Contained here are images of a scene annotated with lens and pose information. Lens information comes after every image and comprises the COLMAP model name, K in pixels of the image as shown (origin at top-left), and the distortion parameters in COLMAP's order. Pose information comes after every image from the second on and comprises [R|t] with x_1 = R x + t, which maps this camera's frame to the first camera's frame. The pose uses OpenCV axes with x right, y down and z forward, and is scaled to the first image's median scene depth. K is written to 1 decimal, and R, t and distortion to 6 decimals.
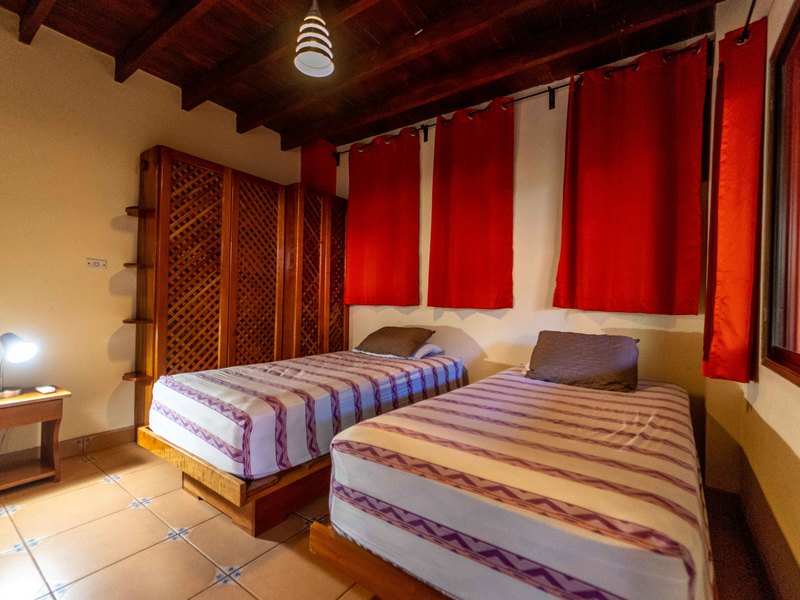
lens RADIAL K [[363.8, 0, 407.9], [0, 363.8, 303.3], [0, 0, 1]] dist [0.001097, -0.000605]
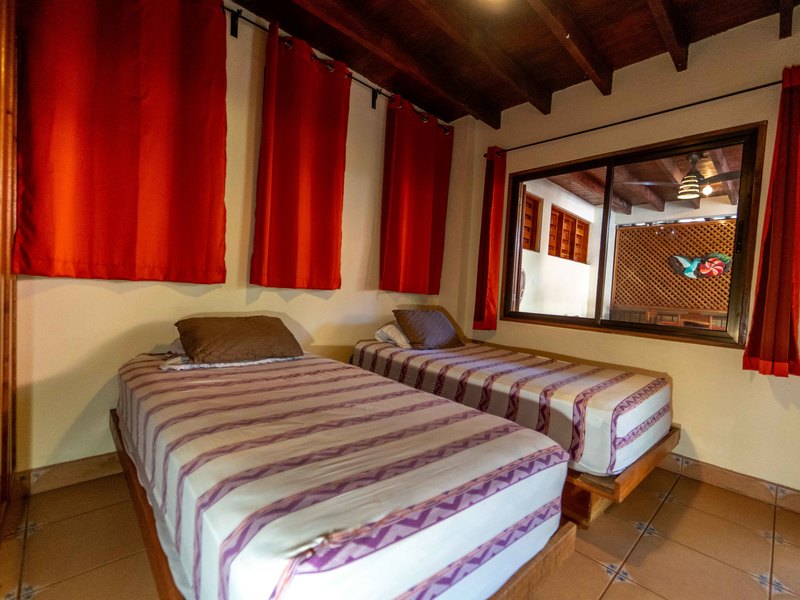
lens RADIAL K [[363.8, 0, 407.9], [0, 363.8, 303.3], [0, 0, 1]] dist [0.001097, -0.000605]
pose [[0.192586, -0.051884, 0.979907, -0.669705], [-0.049936, 0.996789, 0.062592, -0.019269], [-0.980009, -0.060987, 0.189377, 0.630018]]
